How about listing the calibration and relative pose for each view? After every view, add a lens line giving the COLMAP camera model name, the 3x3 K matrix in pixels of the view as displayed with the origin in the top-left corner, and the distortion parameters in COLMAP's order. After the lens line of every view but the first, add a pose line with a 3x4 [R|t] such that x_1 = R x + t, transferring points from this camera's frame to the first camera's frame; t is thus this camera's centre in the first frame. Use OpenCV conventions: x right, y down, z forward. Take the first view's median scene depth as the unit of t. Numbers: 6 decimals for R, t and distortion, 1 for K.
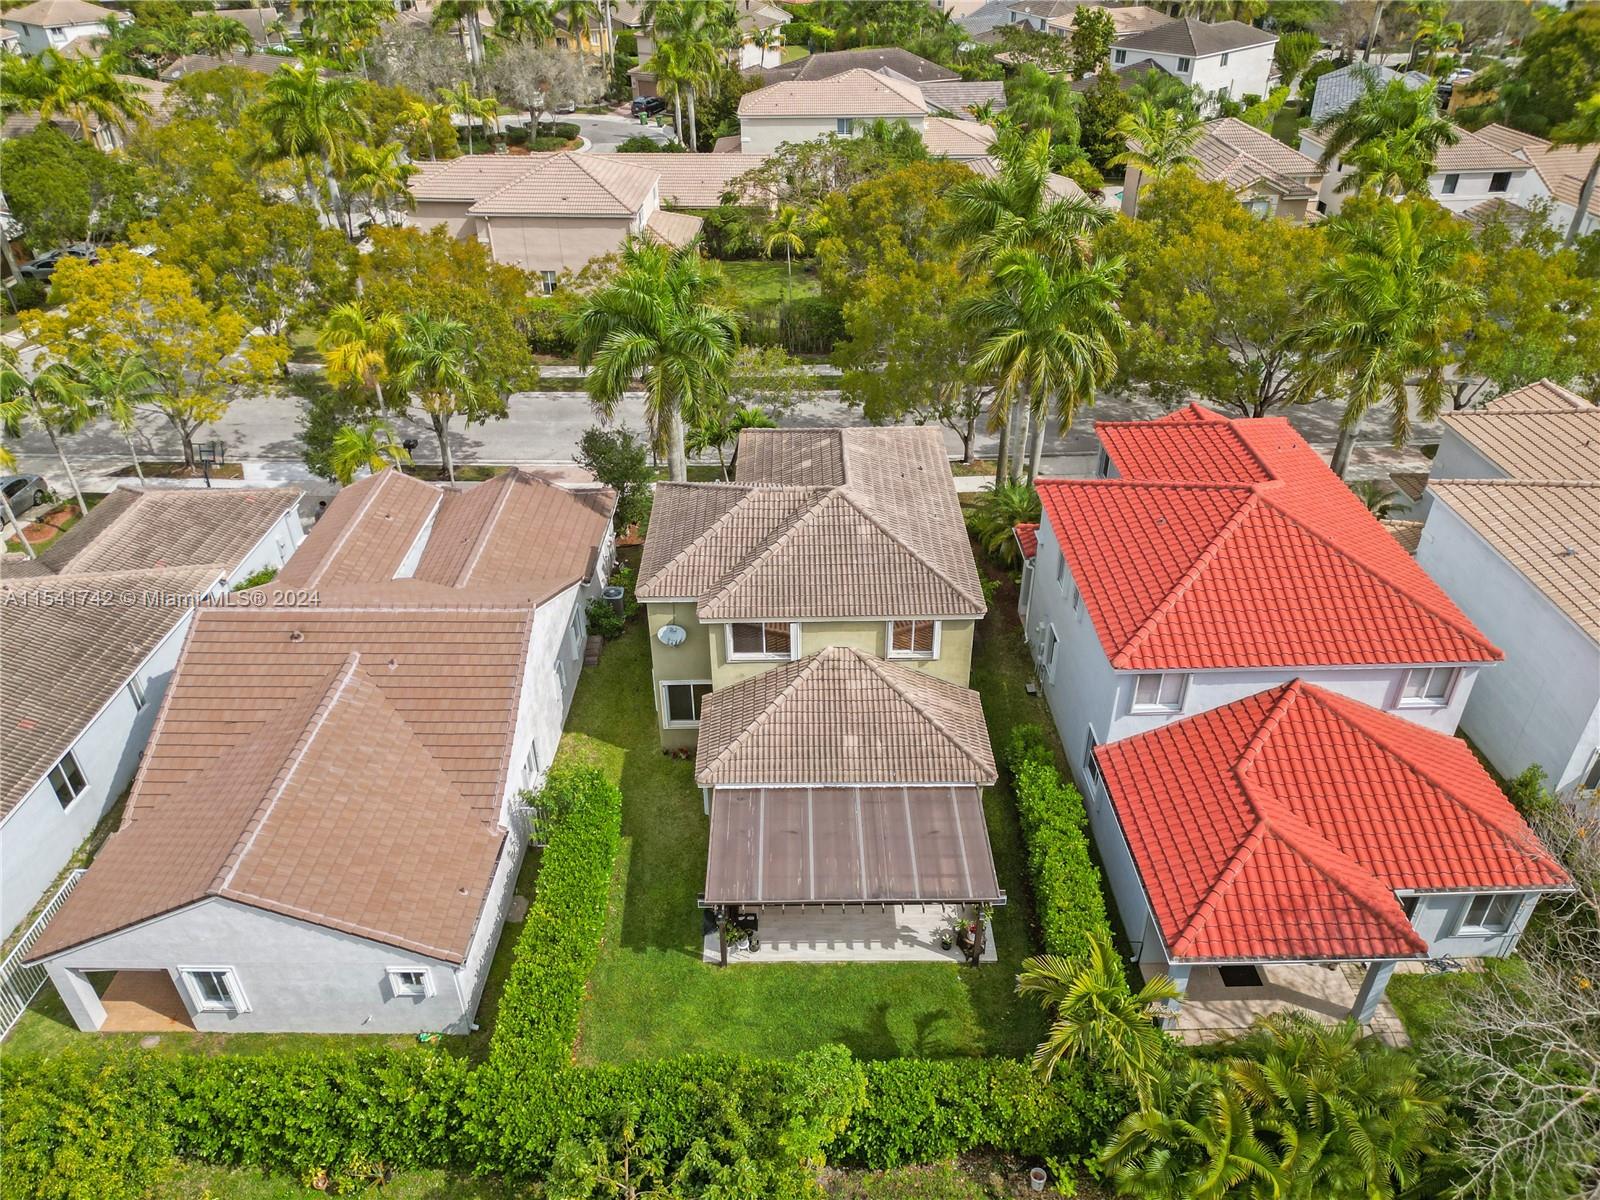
lens RADIAL K [[1134.0, 0, 795.9], [0, 1134.0, 600.1], [0, 0, 1]] dist [0.072279, -0.071291]
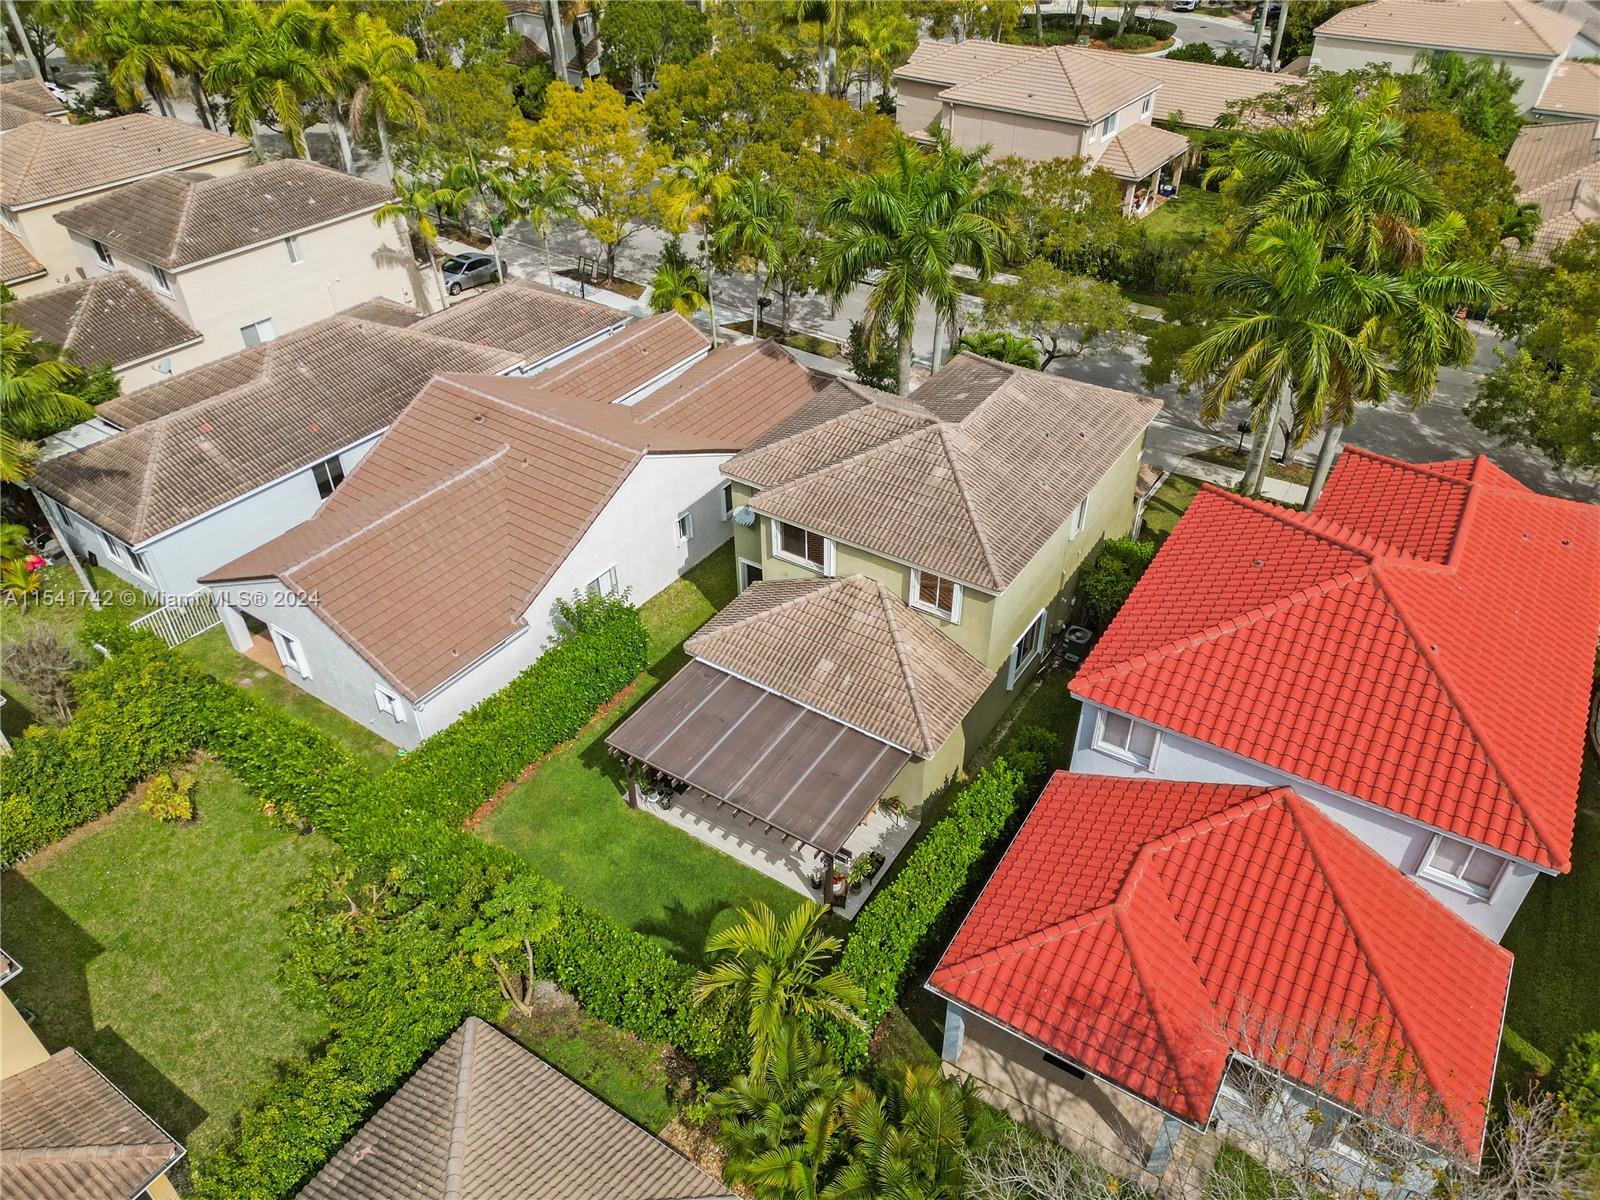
lens RADIAL K [[1134.0, 0, 799.1], [0, 1134.0, 597.0], [0, 0, 1]] dist [0.072279, -0.071291]
pose [[0.832979, 0.336869, -0.438936, 0.431773], [-0.302837, 0.941501, 0.147872, -0.070890], [0.463072, 0.009752, 0.886267, 0.098383]]
